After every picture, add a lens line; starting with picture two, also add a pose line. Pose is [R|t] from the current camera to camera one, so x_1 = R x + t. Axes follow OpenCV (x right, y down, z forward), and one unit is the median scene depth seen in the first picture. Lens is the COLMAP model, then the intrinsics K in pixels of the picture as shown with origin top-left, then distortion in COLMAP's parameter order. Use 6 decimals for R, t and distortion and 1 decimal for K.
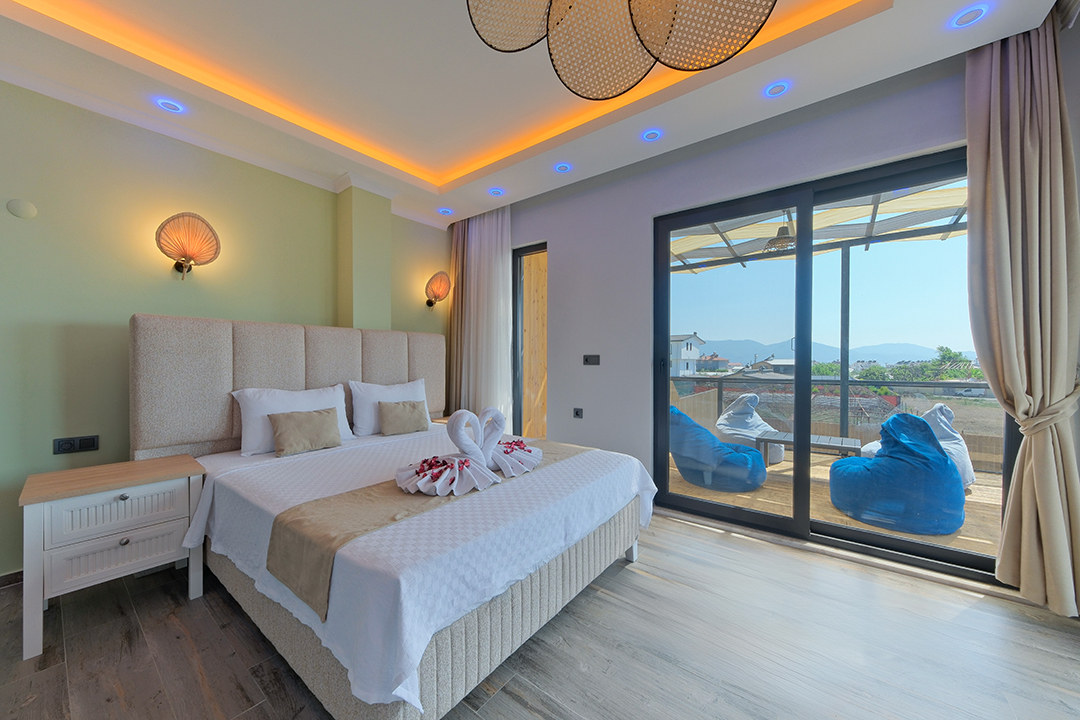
lens RADIAL K [[378.1, 0, 549.2], [0, 378.1, 365.3], [0, 0, 1]] dist [-0.004733, 0.000920]
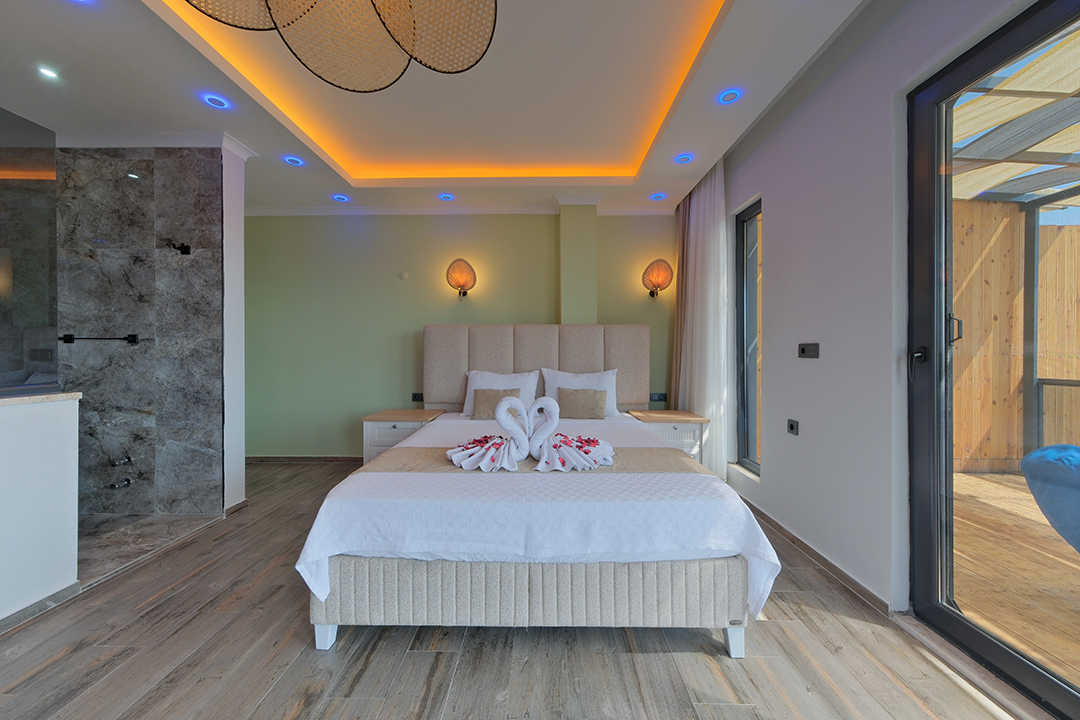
lens RADIAL K [[378.1, 0, 548.3], [0, 378.1, 352.1], [0, 0, 1]] dist [-0.004733, 0.000920]
pose [[0.604467, -0.001323, -0.796629, 0.518484], [-0.010068, 0.999906, -0.009301, -0.000099], [0.796567, 0.013643, 0.604397, 0.324089]]
